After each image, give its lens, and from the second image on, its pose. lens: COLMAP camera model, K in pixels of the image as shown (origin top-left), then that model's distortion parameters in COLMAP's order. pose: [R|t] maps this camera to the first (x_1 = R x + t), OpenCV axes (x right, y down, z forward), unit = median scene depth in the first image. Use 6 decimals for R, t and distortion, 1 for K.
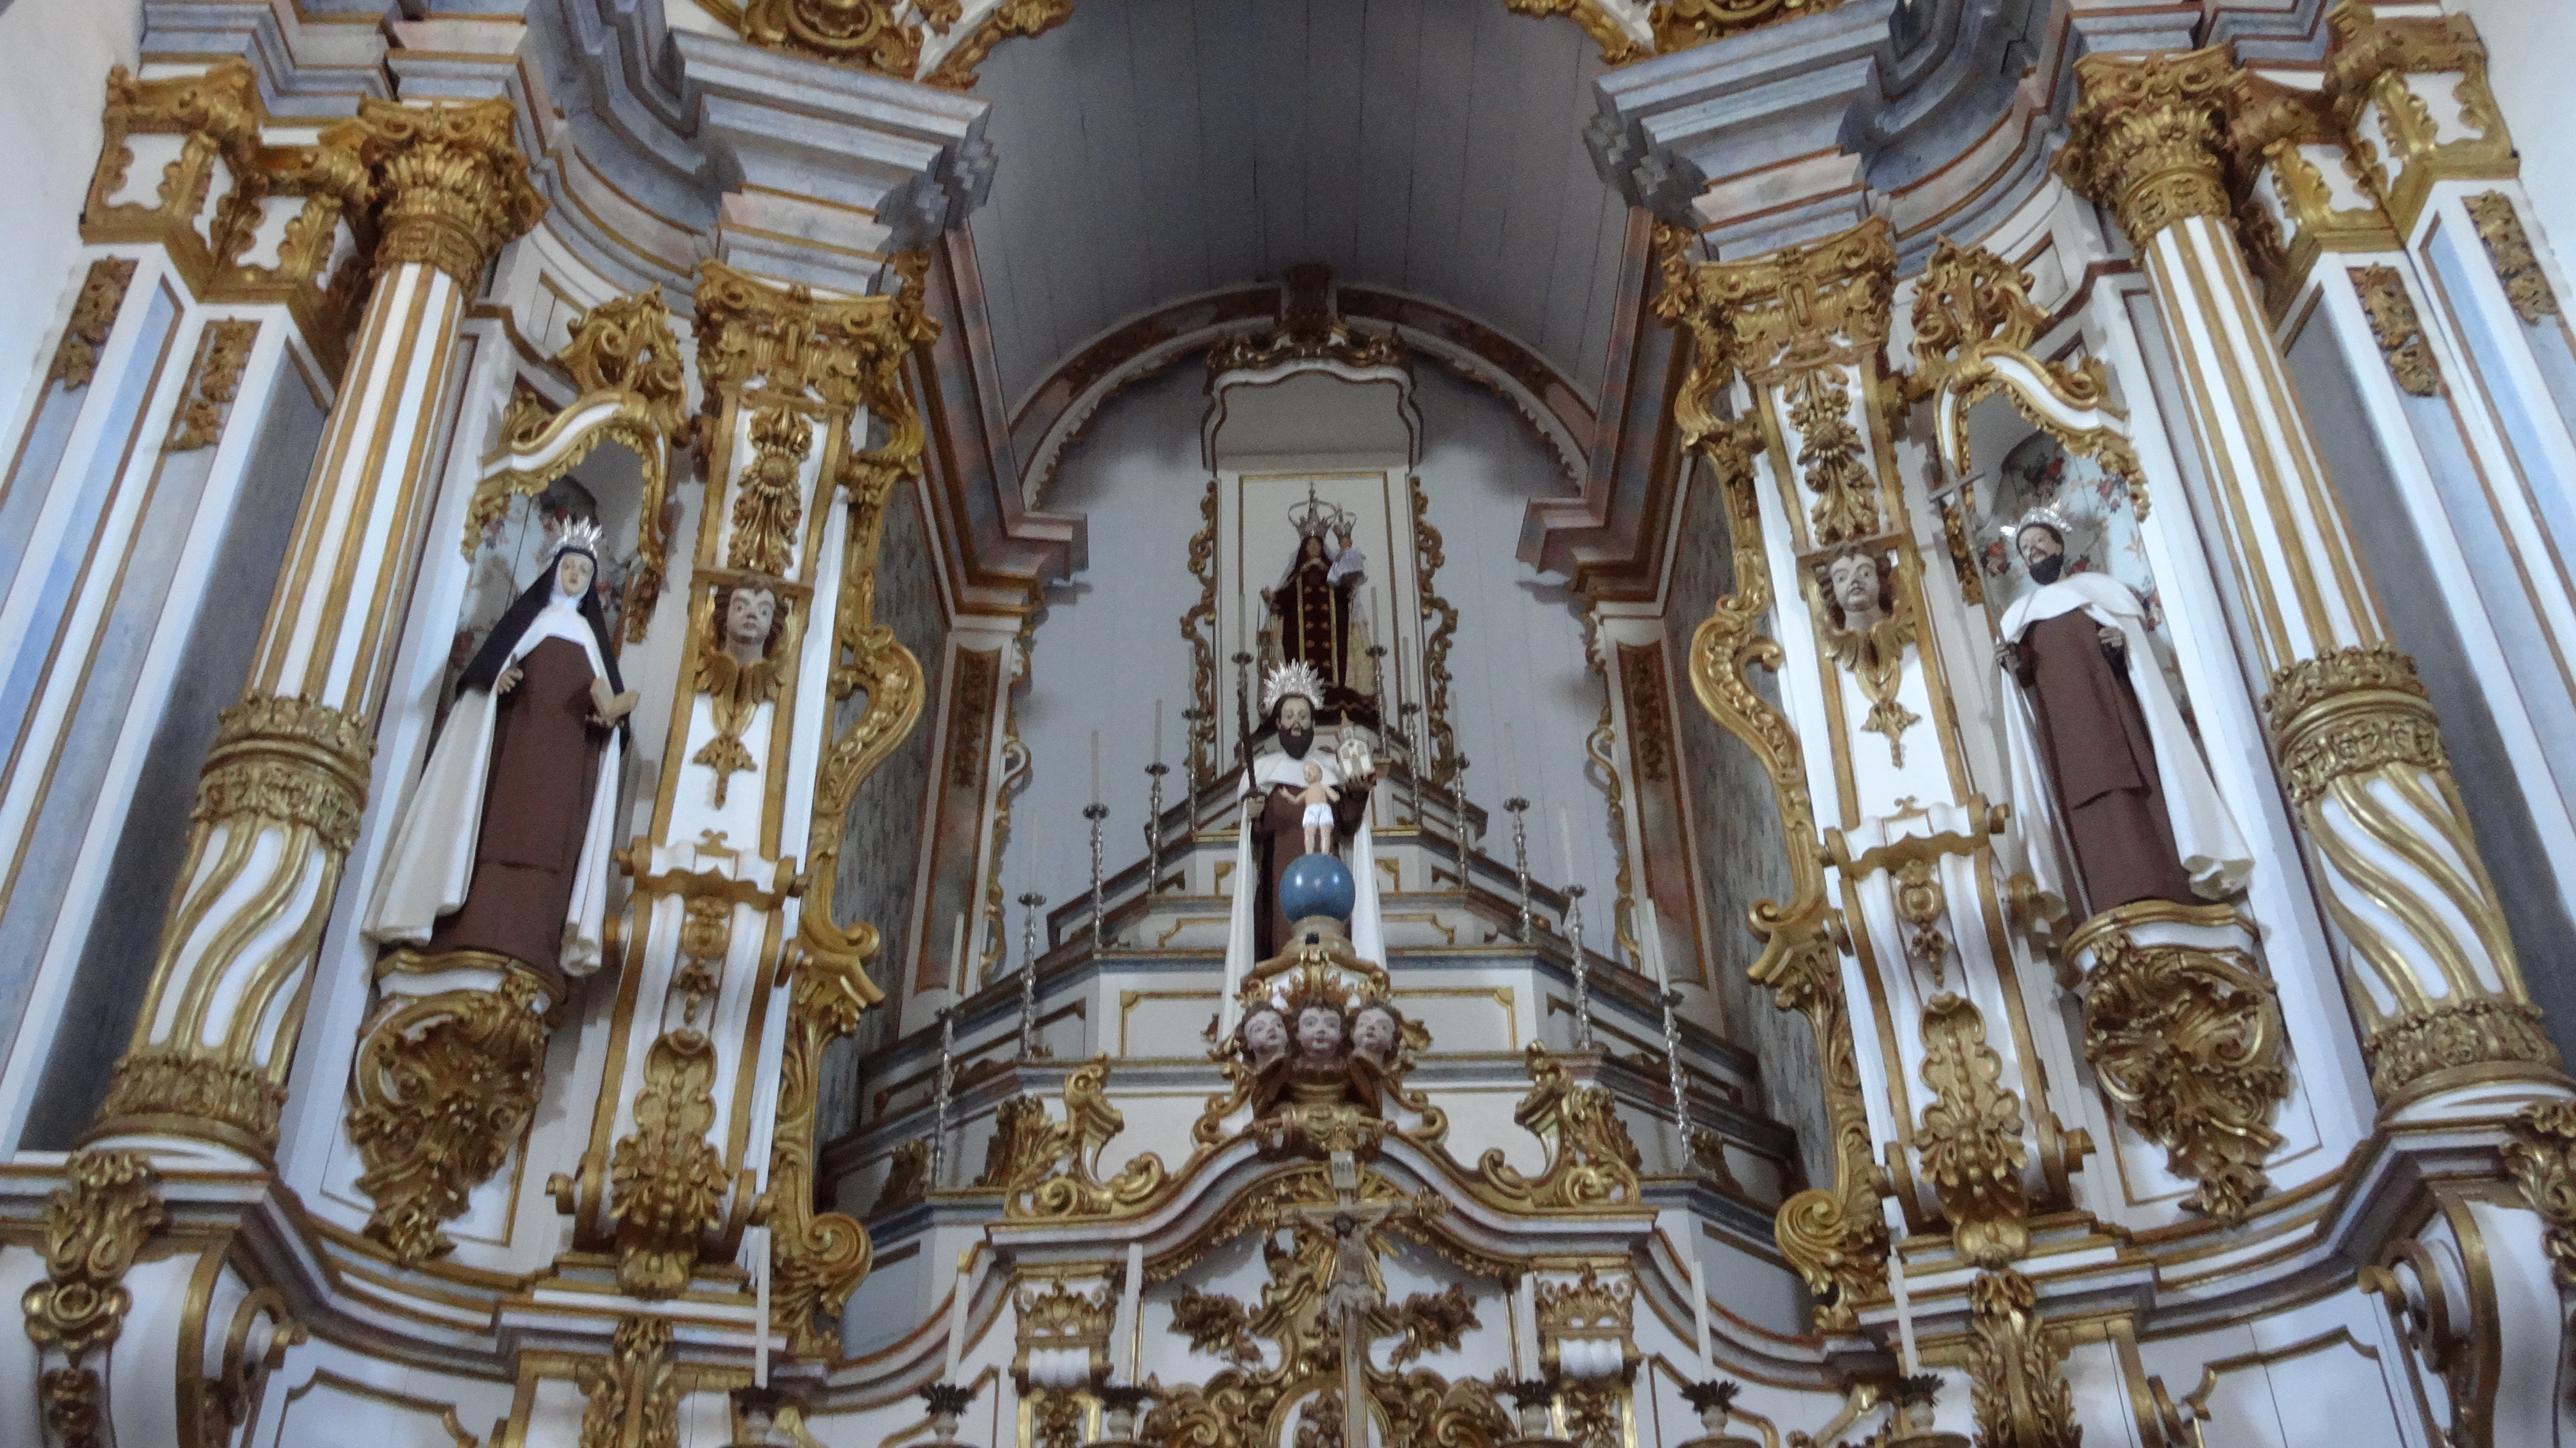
lens RADIAL K [[2209.1, 0, 1272.5], [0, 2209.1, 716.0], [0, 0, 1]] dist [-0.007585, 0.025677]
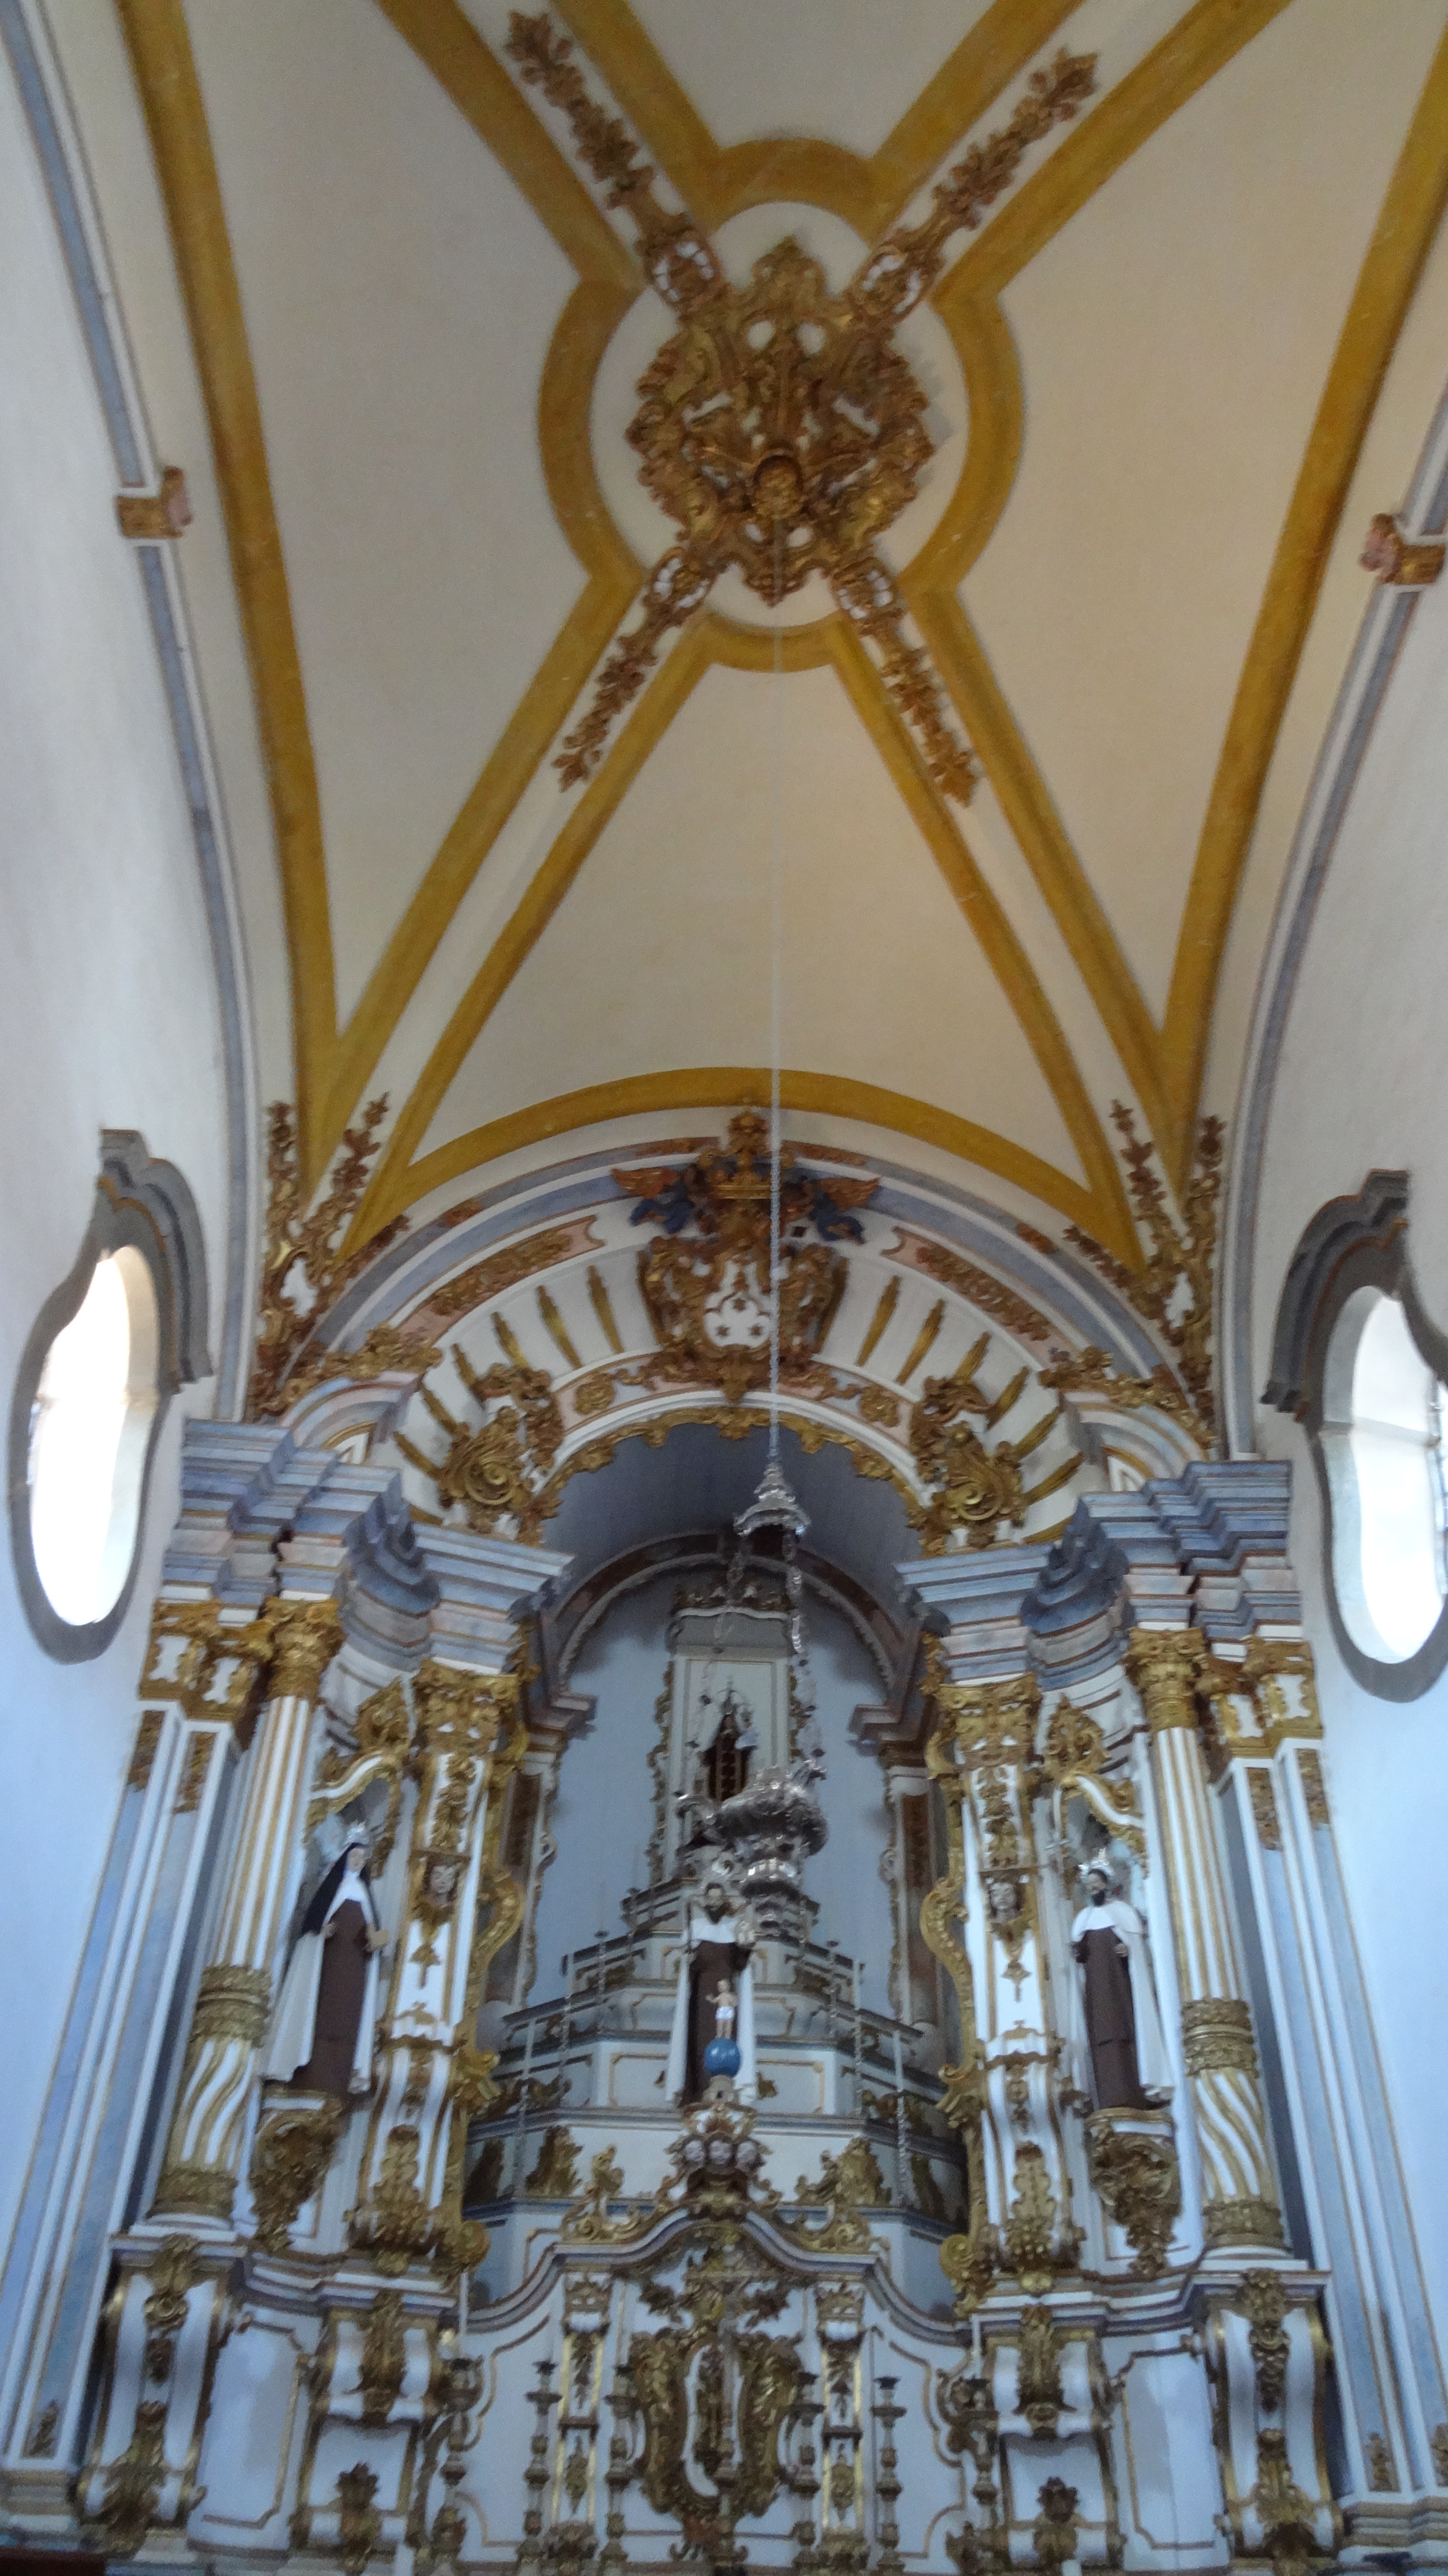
lens RADIAL K [[1797.1, 0, 735.1], [0, 1797.1, 1278.9], [0, 0, 1]] dist [-0.001701, -0.003195]
pose [[0.997482, 0.066355, 0.025031, -0.061225], [-0.063587, 0.993090, -0.098639, -0.500568], [-0.031403, 0.096799, 0.994808, -0.745434]]
